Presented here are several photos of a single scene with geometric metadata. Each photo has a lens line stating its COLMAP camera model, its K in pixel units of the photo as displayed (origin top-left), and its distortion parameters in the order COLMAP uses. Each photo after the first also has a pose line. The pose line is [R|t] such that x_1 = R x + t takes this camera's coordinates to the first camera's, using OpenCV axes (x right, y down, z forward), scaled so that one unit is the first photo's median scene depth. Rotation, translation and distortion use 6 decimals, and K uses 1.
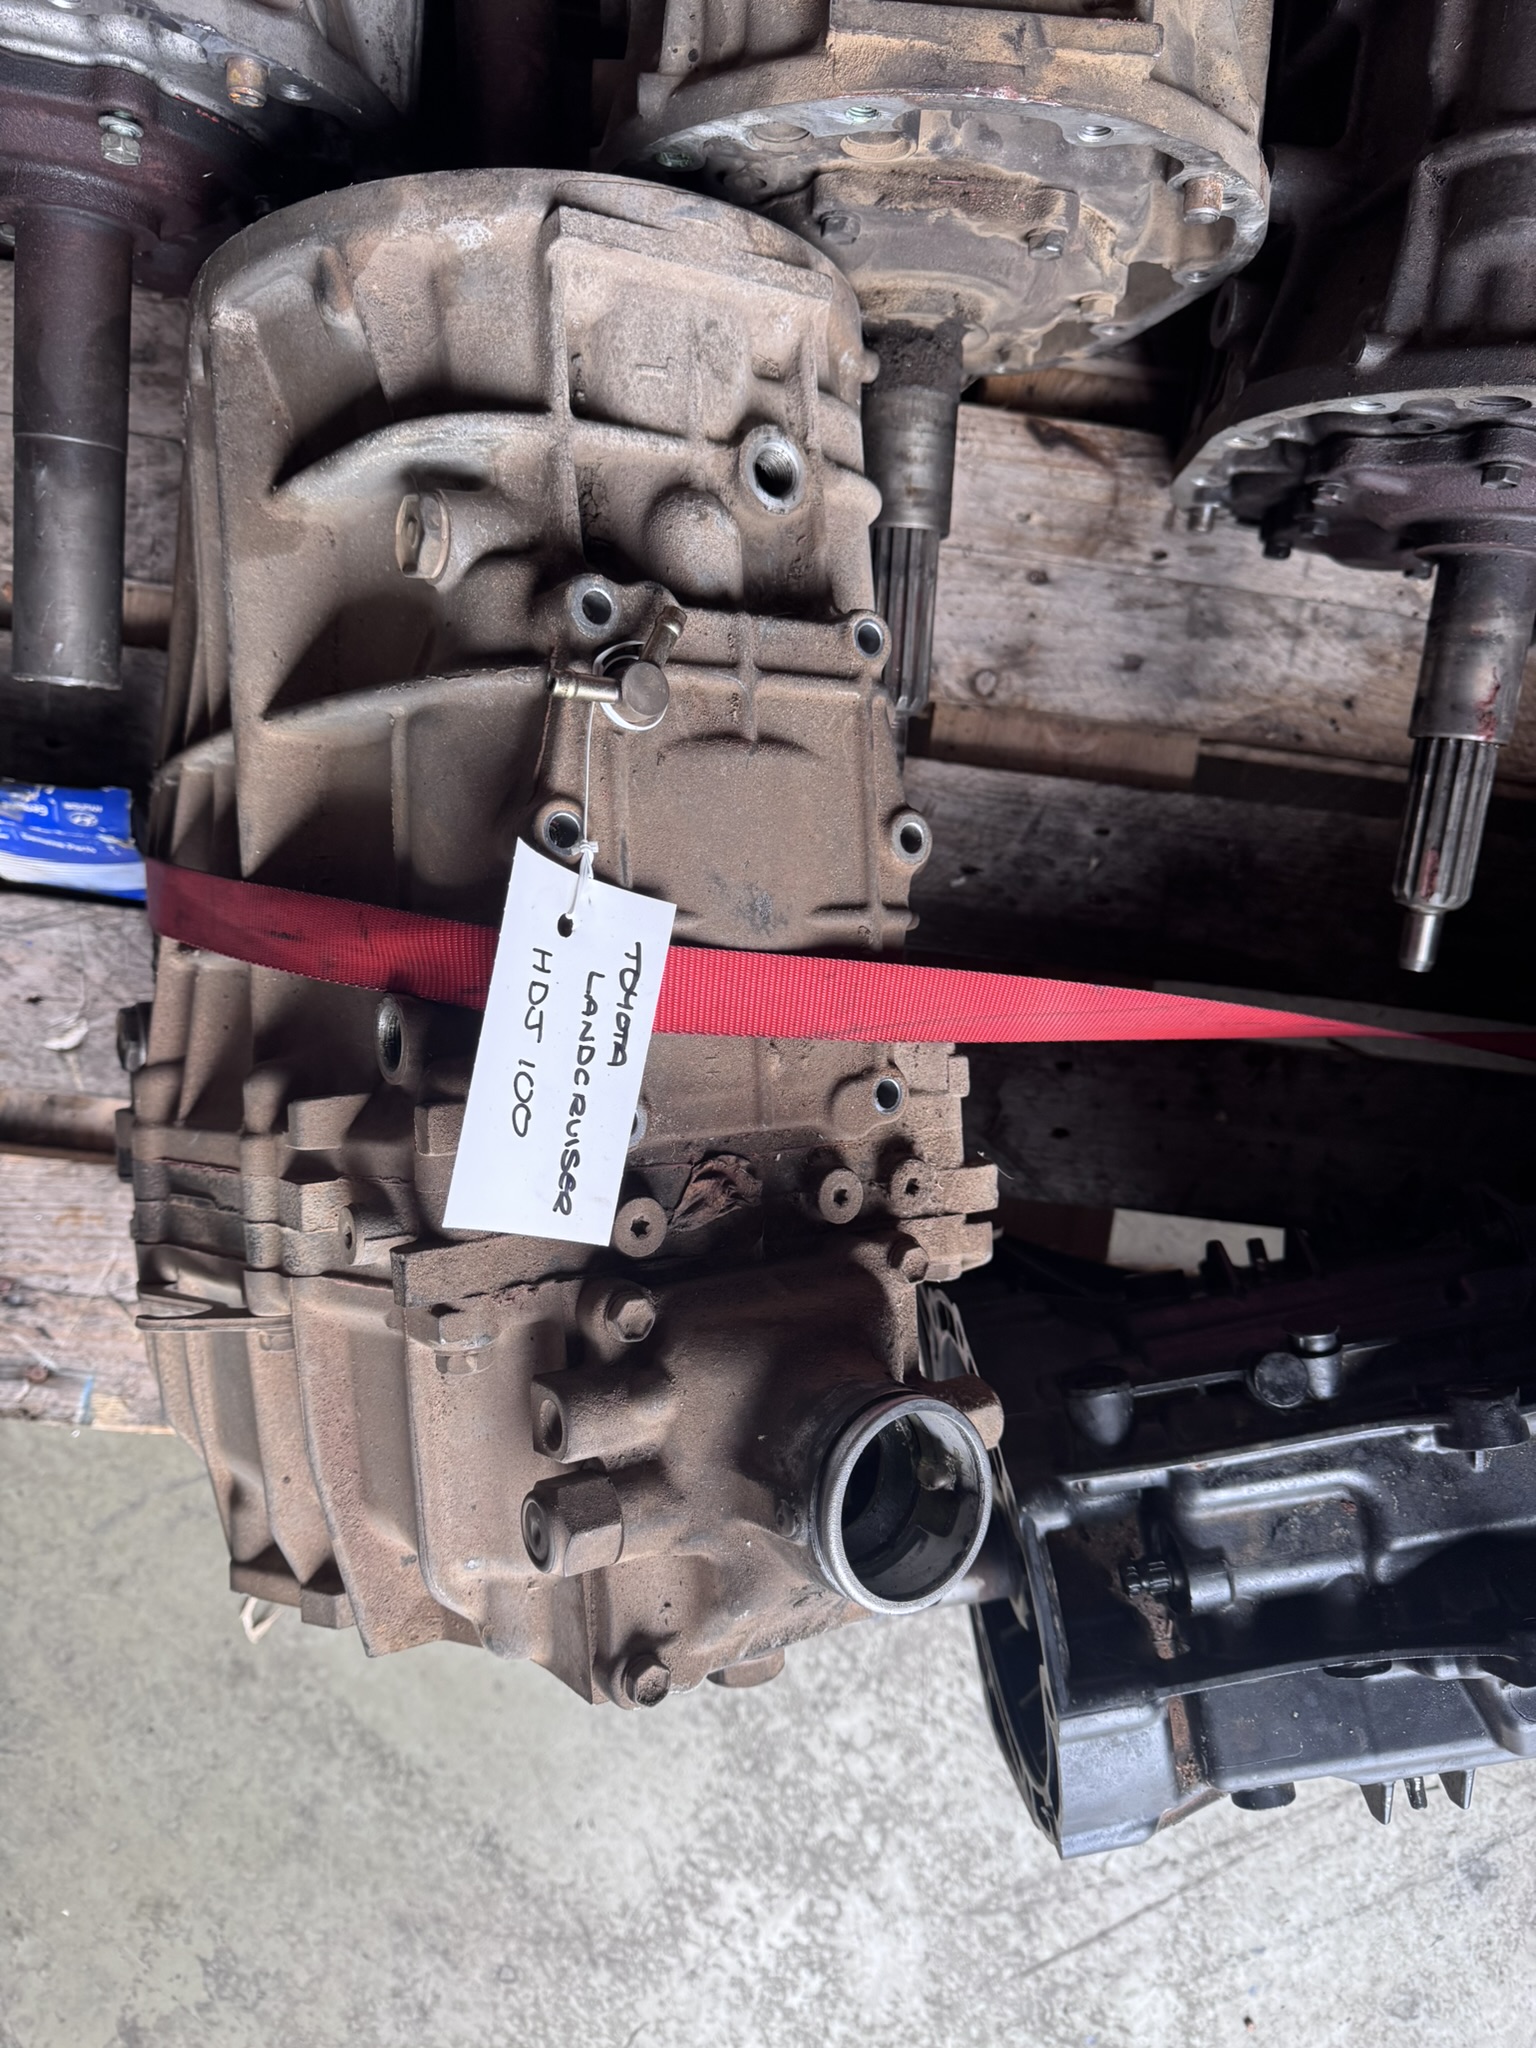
lens RADIAL K [[1467.3, 0, 766.5], [0, 1467.3, 1062.7], [0, 0, 1]] dist [0.011591, -0.026352]
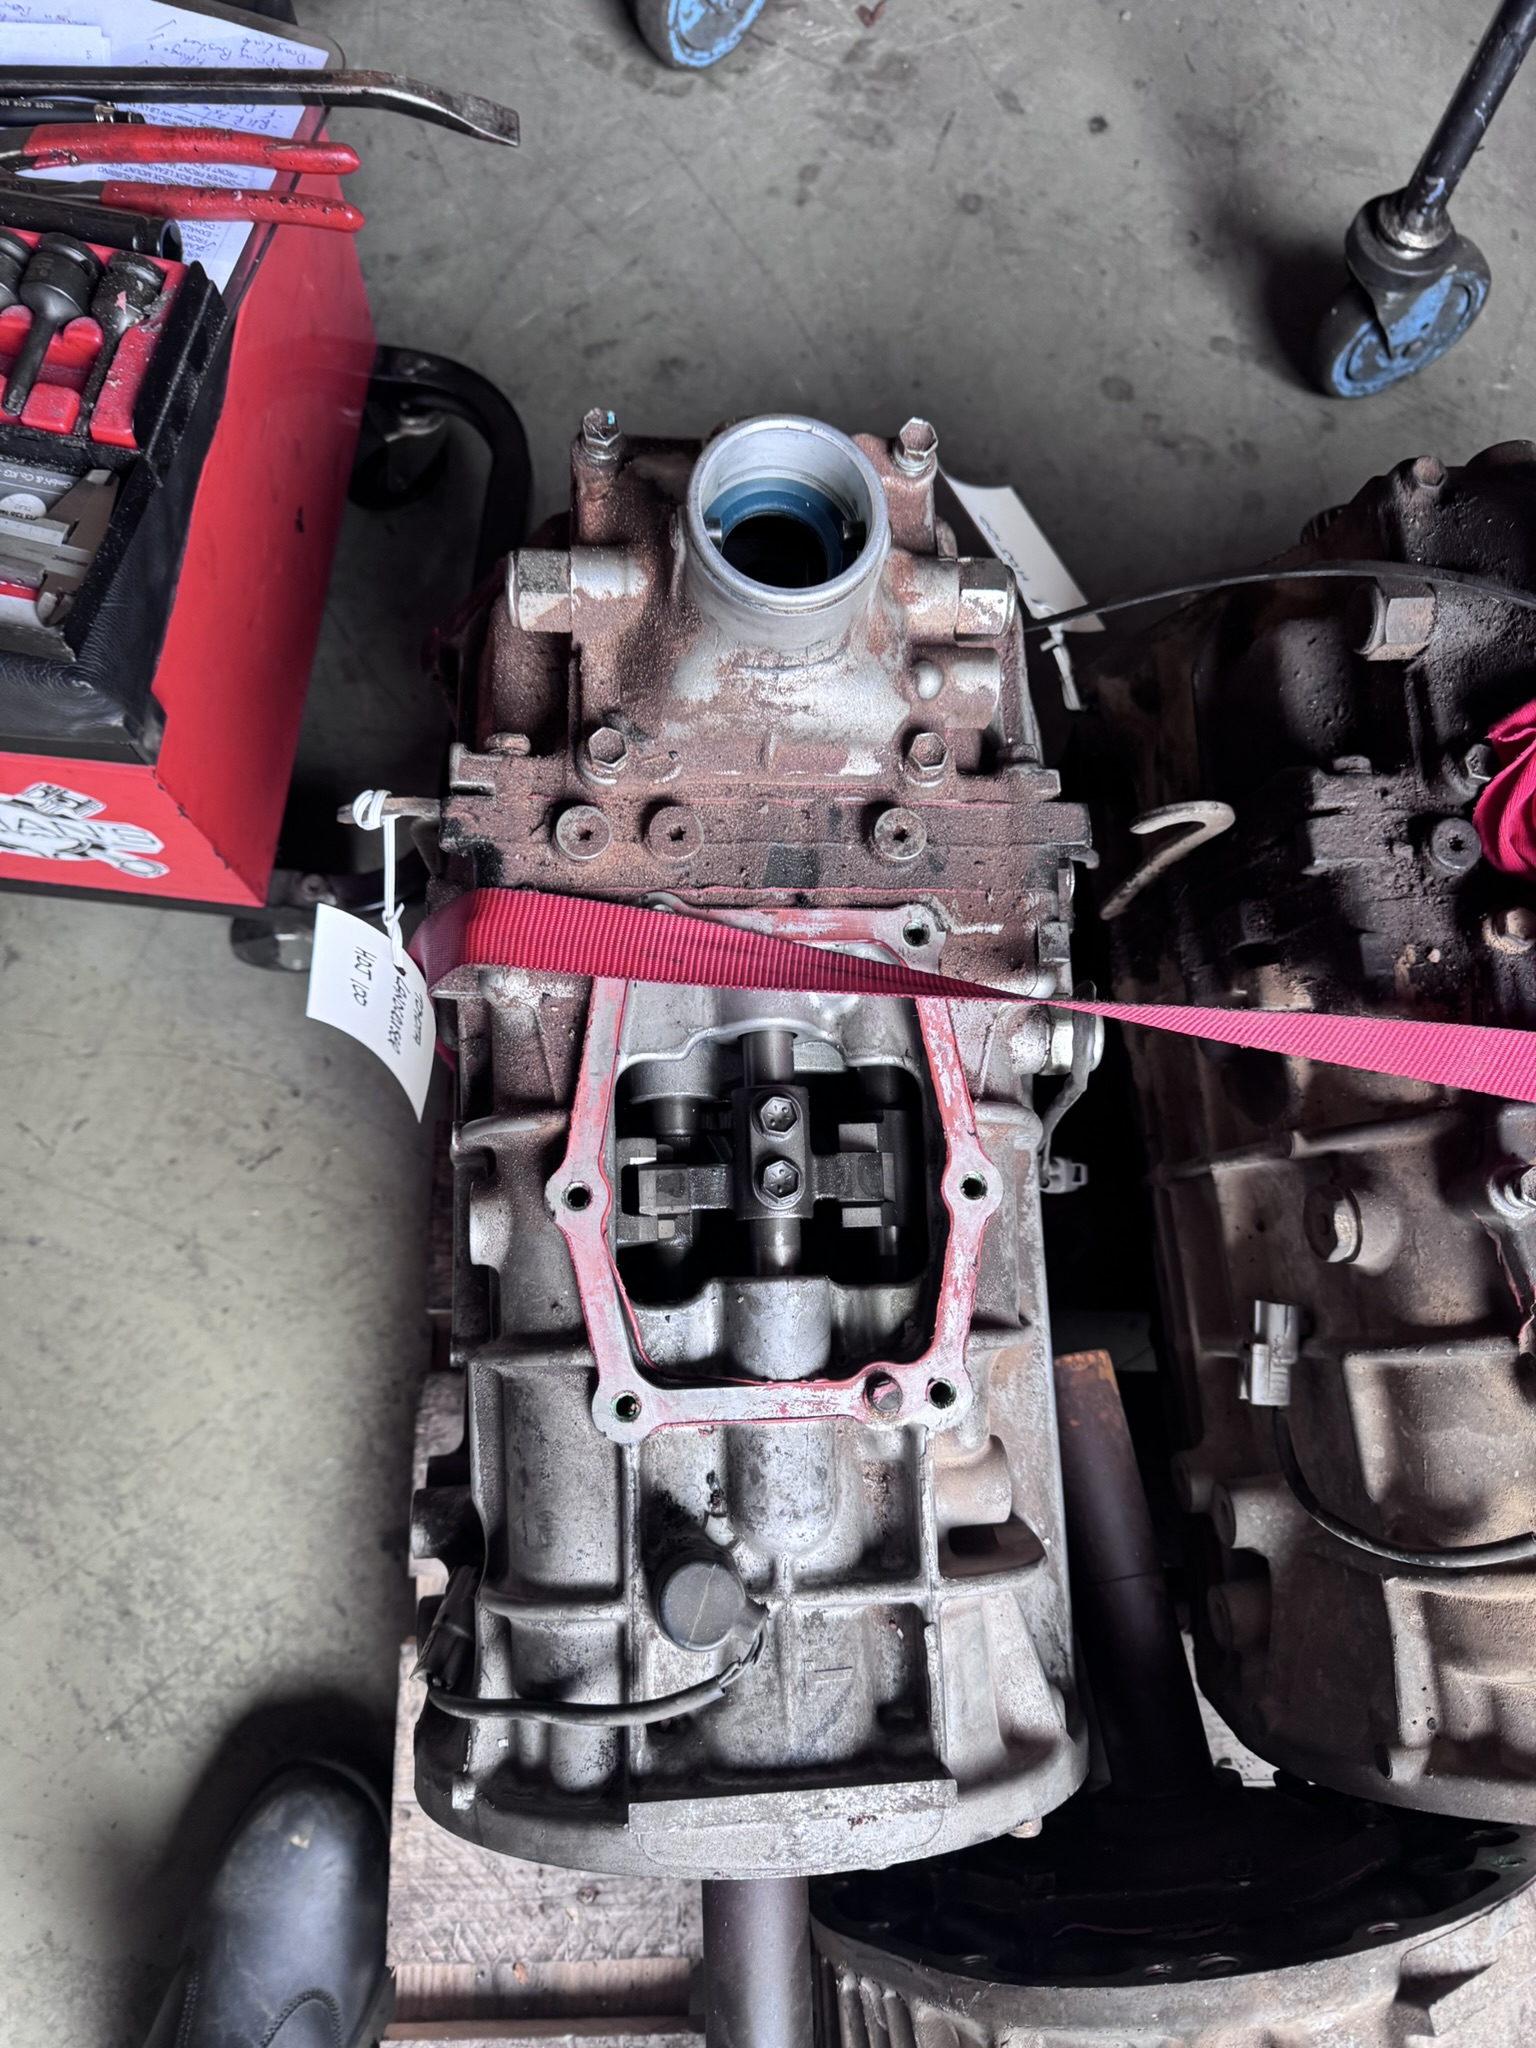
lens RADIAL K [[1467.3, 0, 773.0], [0, 1467.3, 1049.4], [0, 0, 1]] dist [0.011591, -0.026352]
pose [[0.991002, -0.127572, 0.040502, -0.419075], [0.133654, 0.926942, -0.350593, -0.693306], [0.007183, 0.352852, 0.935652, -0.138900]]
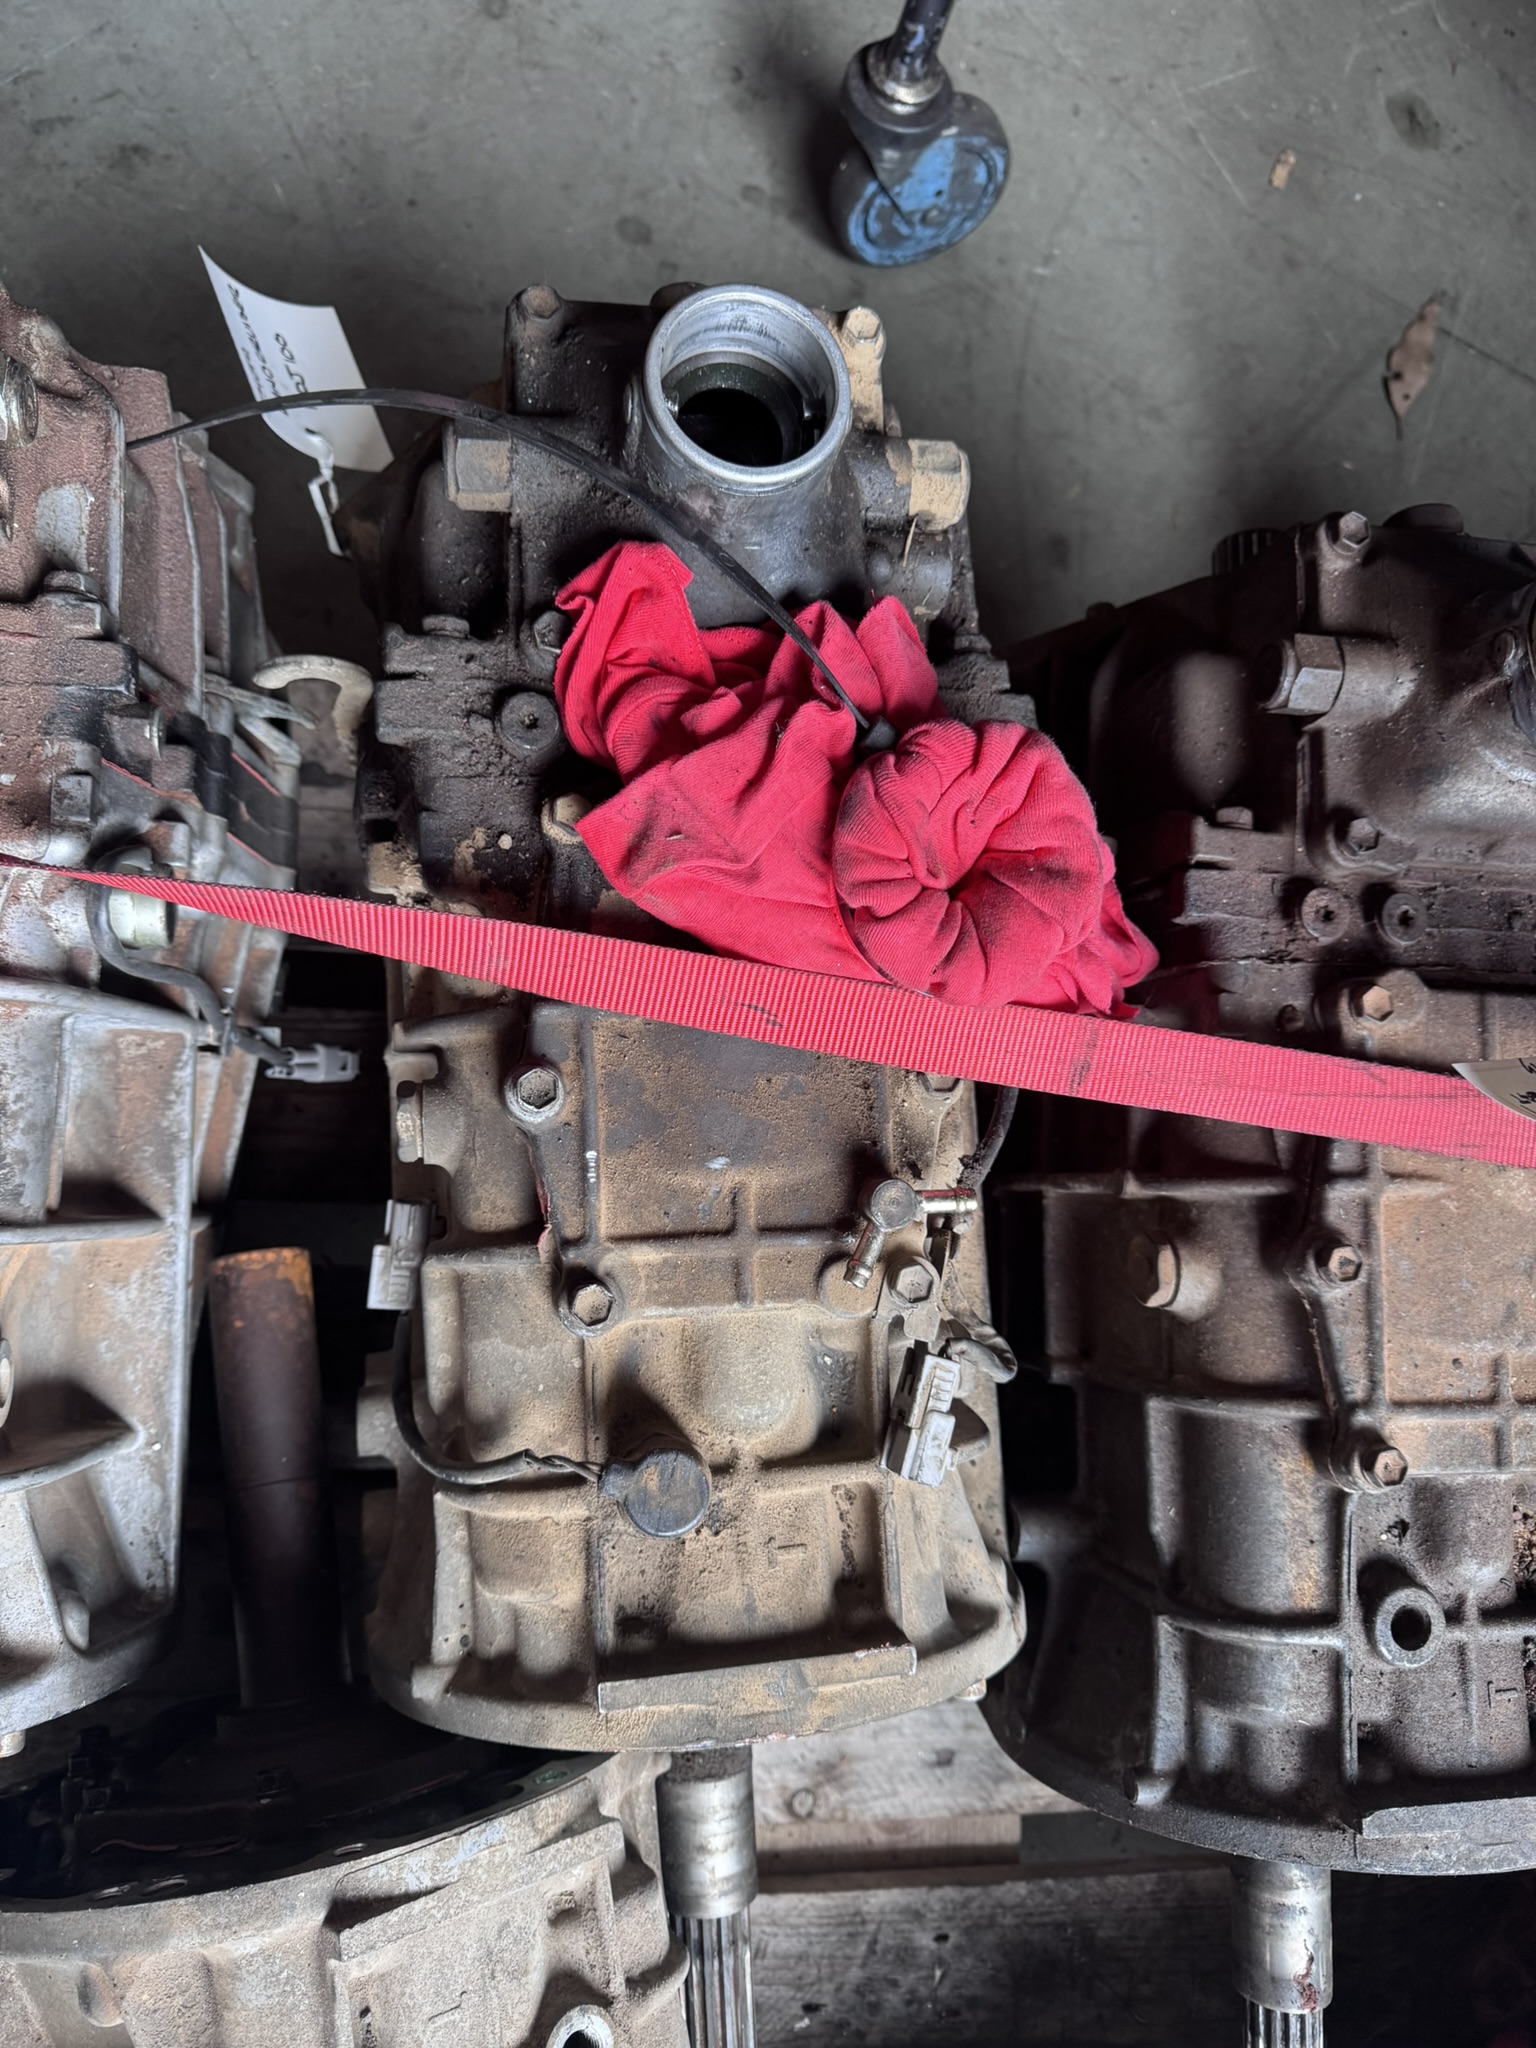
lens RADIAL K [[1467.3, 0, 769.5], [0, 1467.3, 1055.5], [0, 0, 1]] dist [0.011591, -0.026352]
pose [[0.985359, -0.088838, 0.145515, 0.038676], [0.124794, 0.957356, -0.260570, -0.654357], [-0.116161, 0.274914, 0.954426, -0.096028]]
